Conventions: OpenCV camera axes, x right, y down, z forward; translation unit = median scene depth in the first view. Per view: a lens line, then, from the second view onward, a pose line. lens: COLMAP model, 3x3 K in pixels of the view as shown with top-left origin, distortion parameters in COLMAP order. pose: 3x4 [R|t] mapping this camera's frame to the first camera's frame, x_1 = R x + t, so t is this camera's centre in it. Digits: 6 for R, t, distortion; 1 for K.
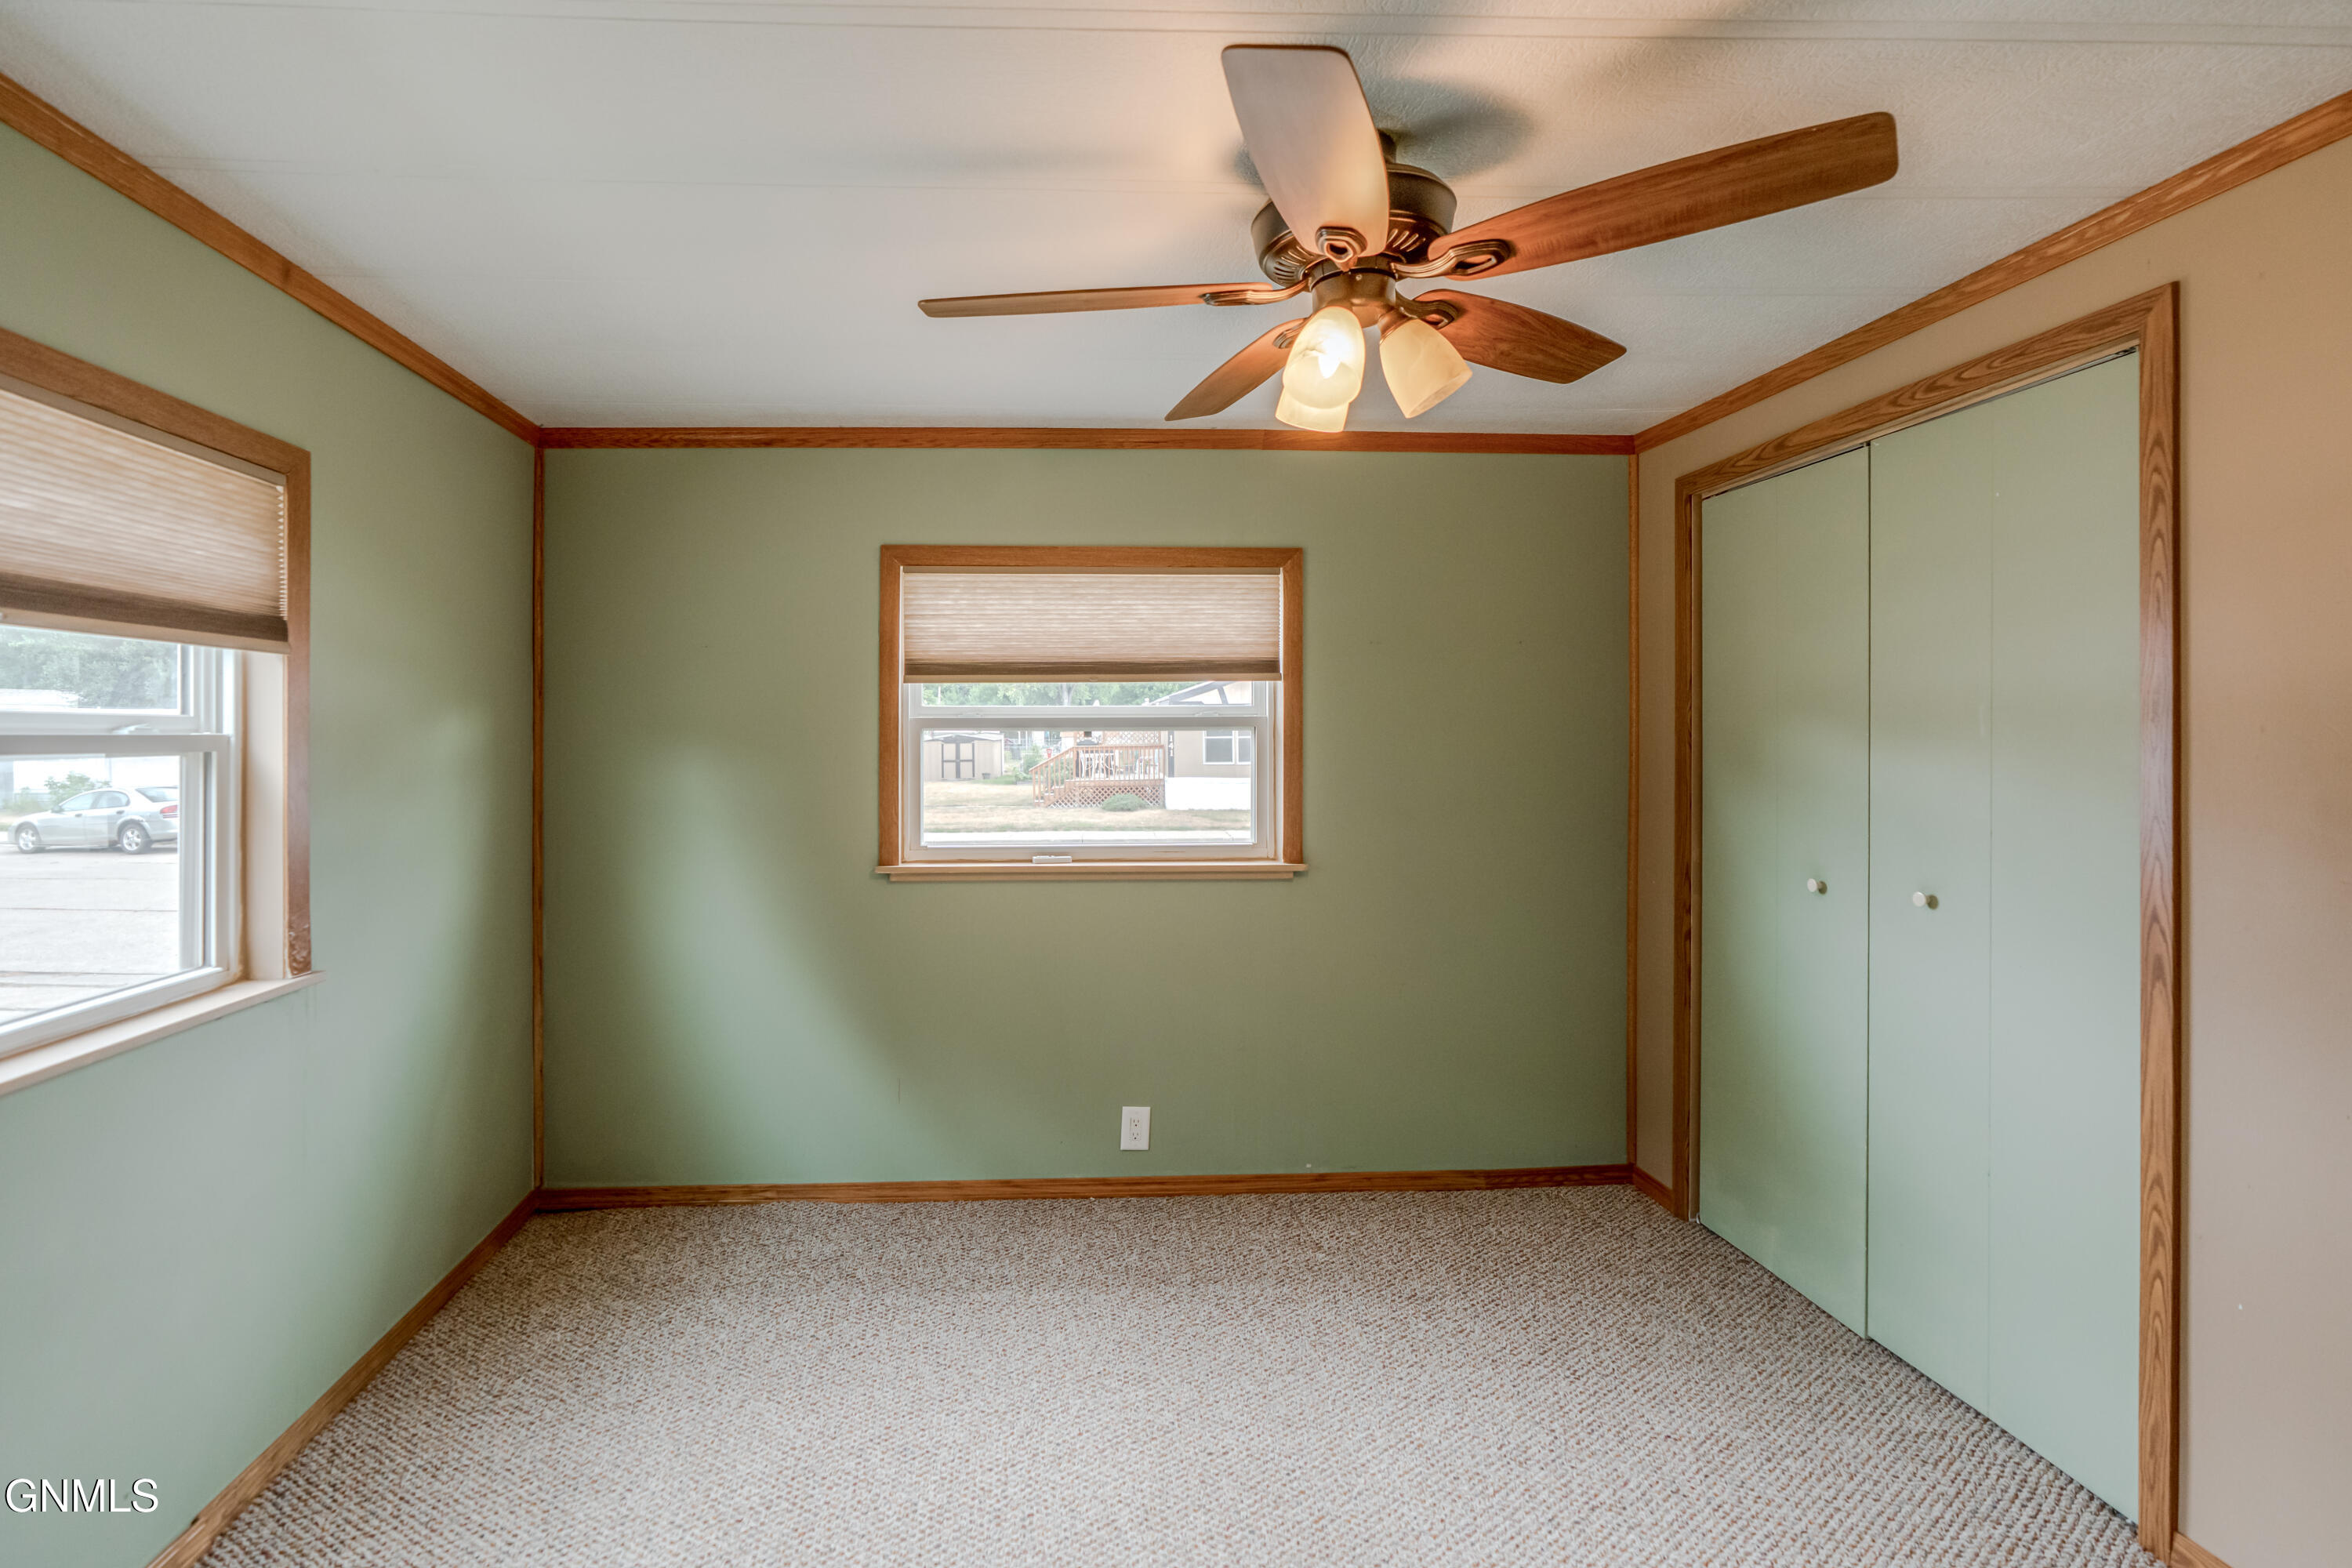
lens RADIAL K [[1105.6, 0, 1105.6], [0, 1105.6, 726.7], [0, 0, 1]] dist [-0.012193, 0.005464]
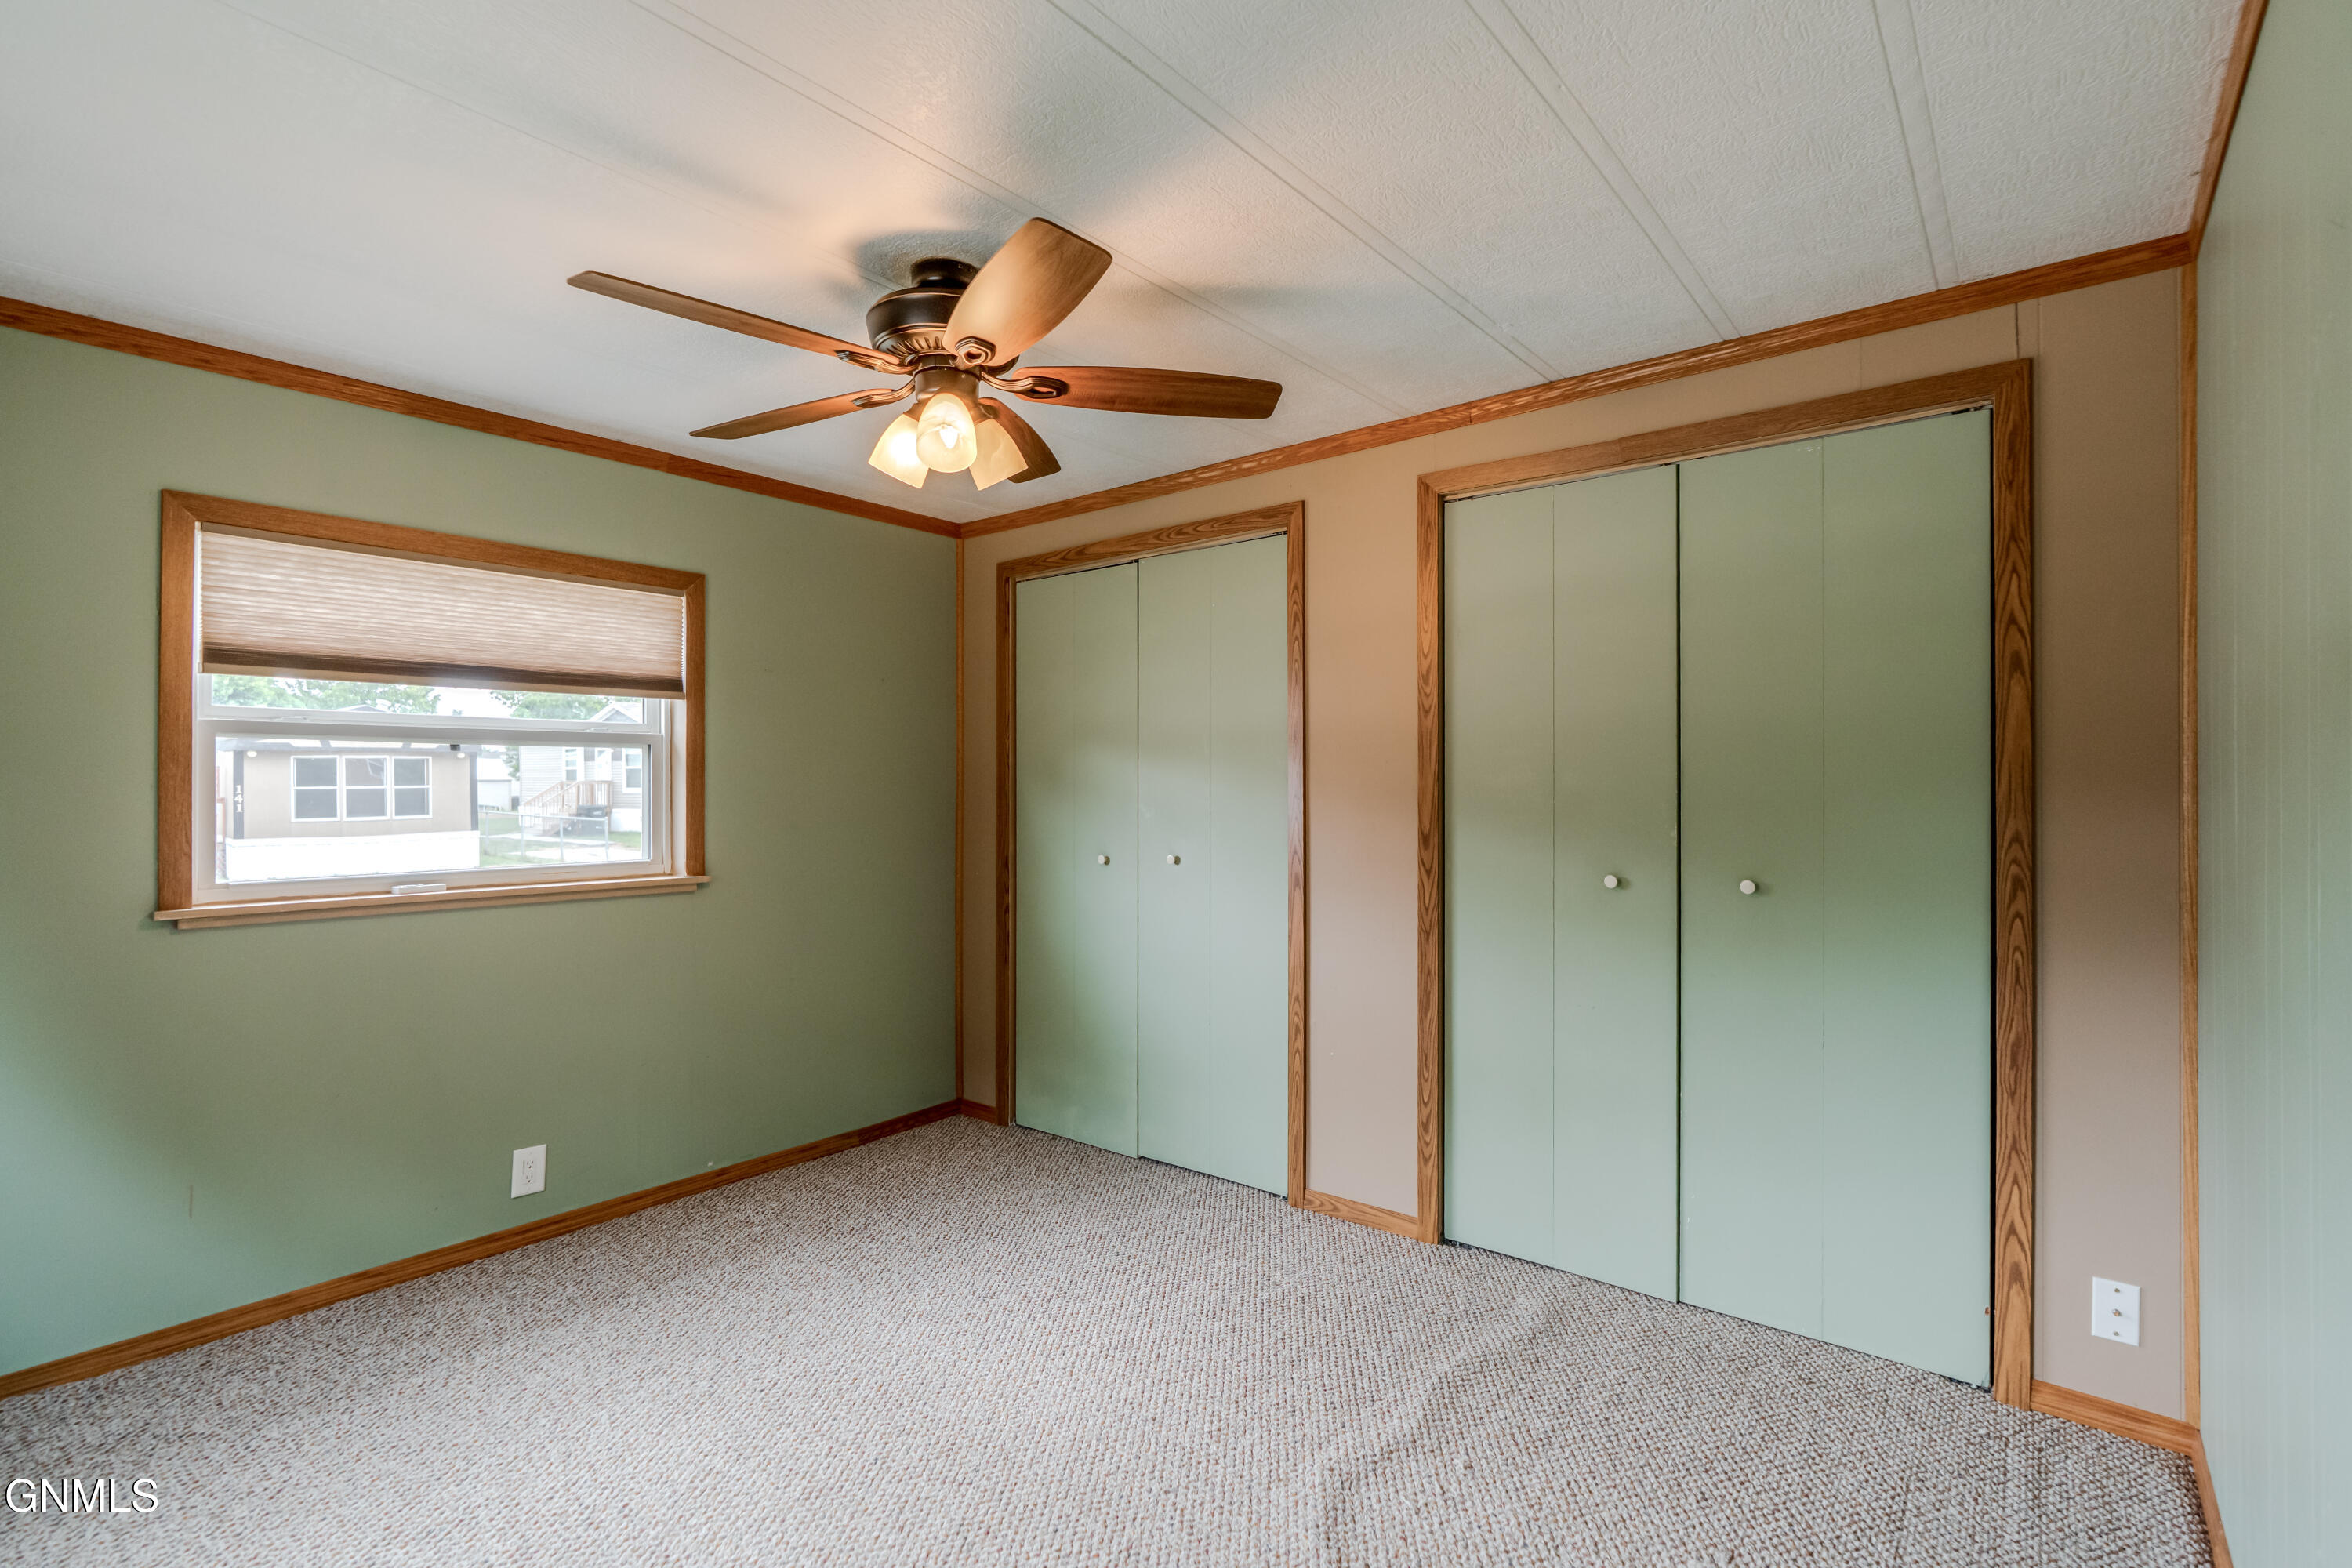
lens RADIAL K [[1105.6, 0, 1174.3], [0, 1105.6, 784.2], [0, 0, 1]] dist [-0.012193, 0.005464]
pose [[0.655976, 0.004800, 0.754767, -0.339653], [0.000867, 0.999974, -0.007114, 0.048317], [-0.754781, 0.005321, 0.655955, -0.022171]]
